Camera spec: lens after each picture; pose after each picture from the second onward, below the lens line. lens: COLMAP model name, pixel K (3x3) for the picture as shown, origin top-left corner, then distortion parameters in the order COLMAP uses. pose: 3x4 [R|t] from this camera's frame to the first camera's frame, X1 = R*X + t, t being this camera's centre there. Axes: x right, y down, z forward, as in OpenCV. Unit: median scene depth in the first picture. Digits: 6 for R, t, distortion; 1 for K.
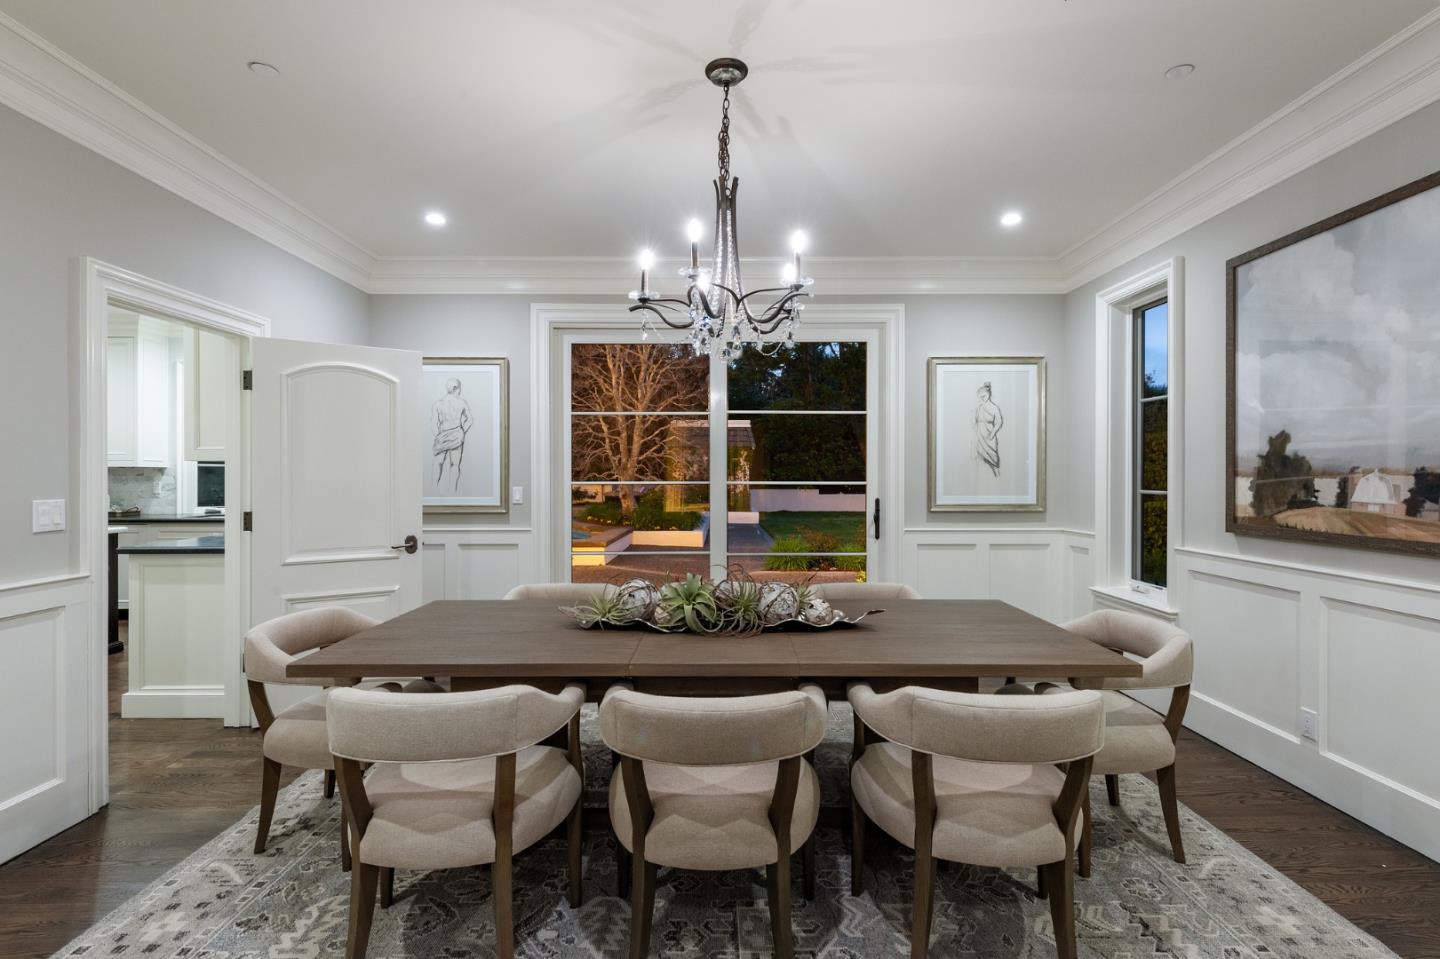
lens RADIAL K [[681.1, 0, 722.1], [0, 681.1, 481.8], [0, 0, 1]] dist [0.010333, -0.002837]
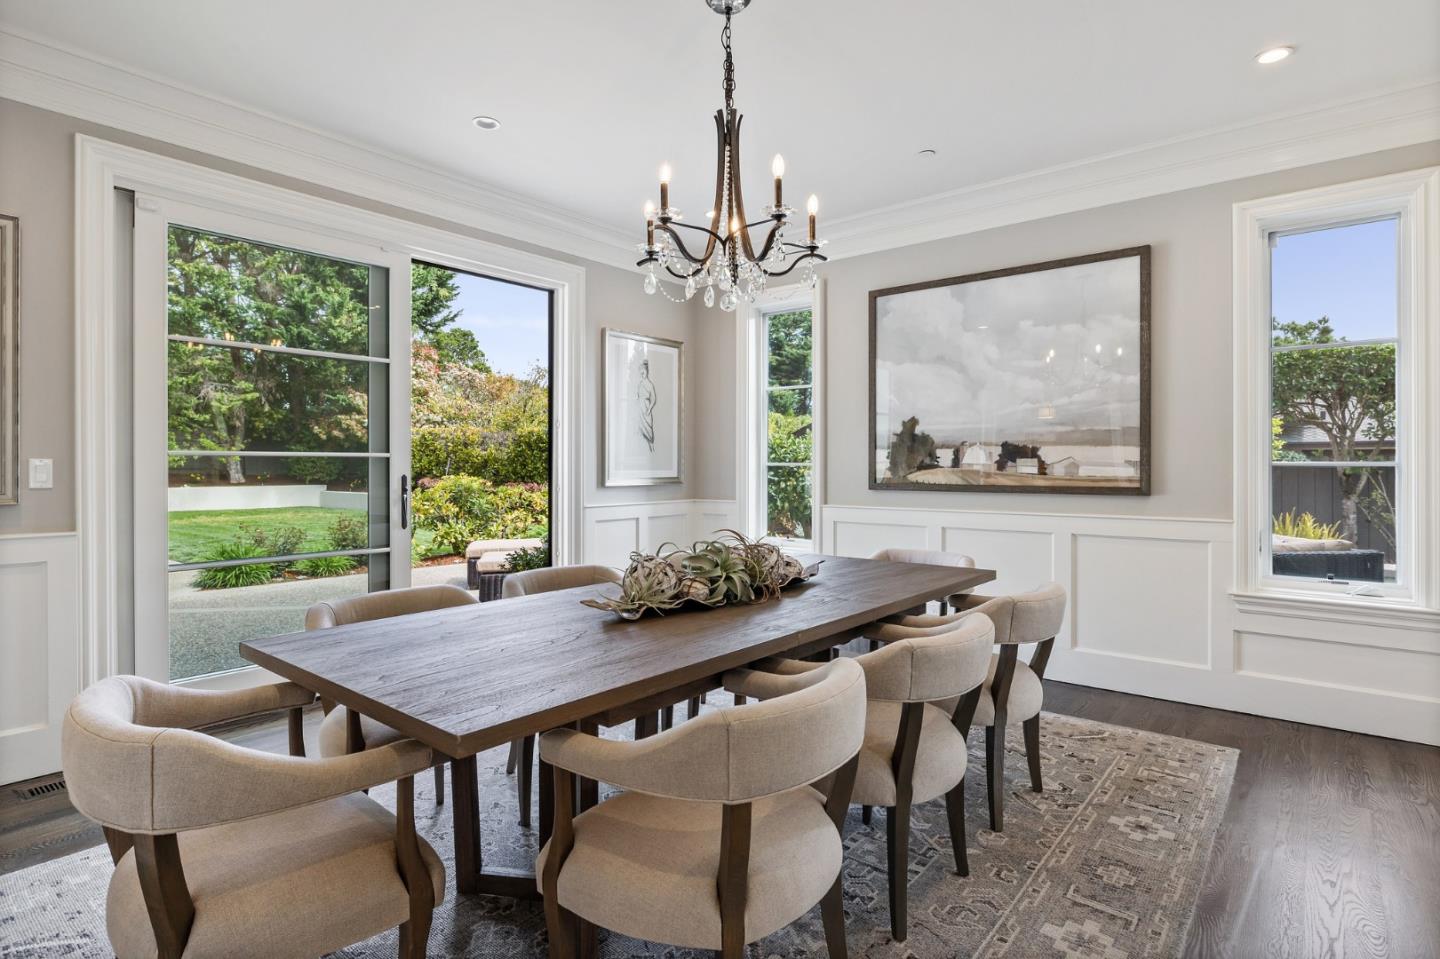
lens RADIAL K [[742.9, 0, 718.9], [0, 742.9, 483.2], [0, 0, 1]] dist [-0.006788, 0.000890]
pose [[0.636306, -0.019231, 0.771197, -0.775230], [0.008198, 0.999801, 0.018168, 0.040202], [-0.771393, -0.005239, 0.636338, 0.366622]]
